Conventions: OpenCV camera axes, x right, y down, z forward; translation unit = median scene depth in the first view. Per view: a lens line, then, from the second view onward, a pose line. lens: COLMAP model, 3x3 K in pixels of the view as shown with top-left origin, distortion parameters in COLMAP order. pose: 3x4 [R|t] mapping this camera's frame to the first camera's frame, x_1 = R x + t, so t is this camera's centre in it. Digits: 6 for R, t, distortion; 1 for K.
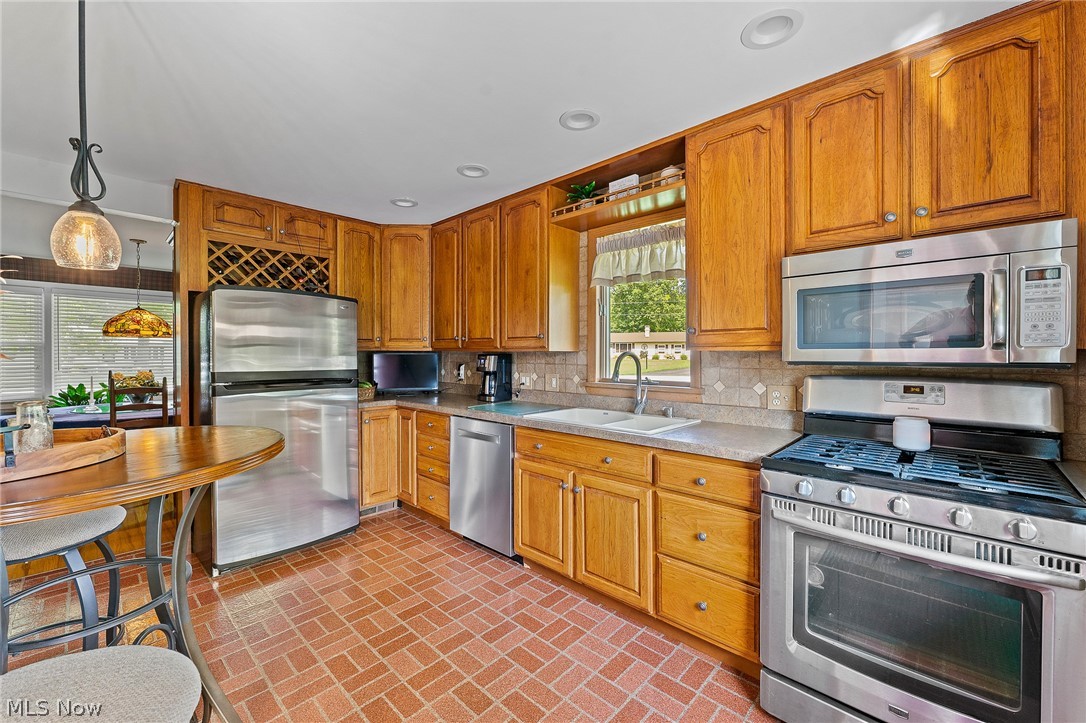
lens RADIAL K [[435.7, 0, 543.2], [0, 435.7, 356.6], [0, 0, 1]] dist [0.000048, -0.000038]
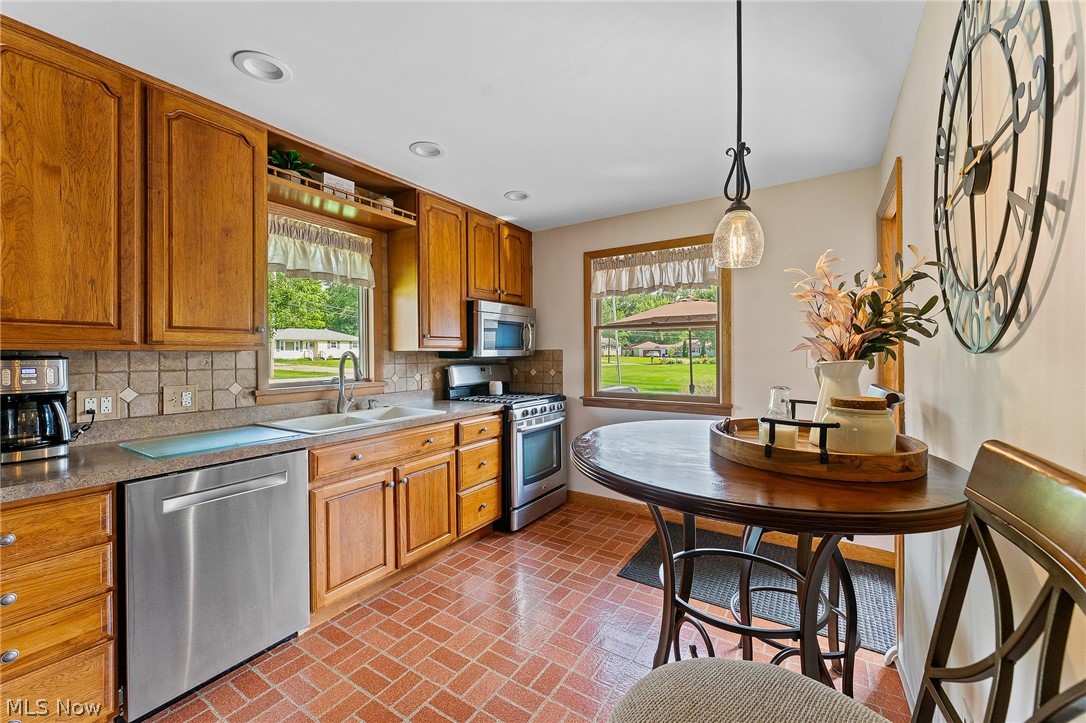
lens RADIAL K [[435.7, 0, 542.6], [0, 435.7, 353.8], [0, 0, 1]] dist [0.000048, -0.000038]
pose [[-0.184144, 0.004421, 0.982889, -1.015125], [0.019441, 0.999811, -0.000855, 0.005175], [-0.982707, 0.018951, -0.184195, 0.844274]]
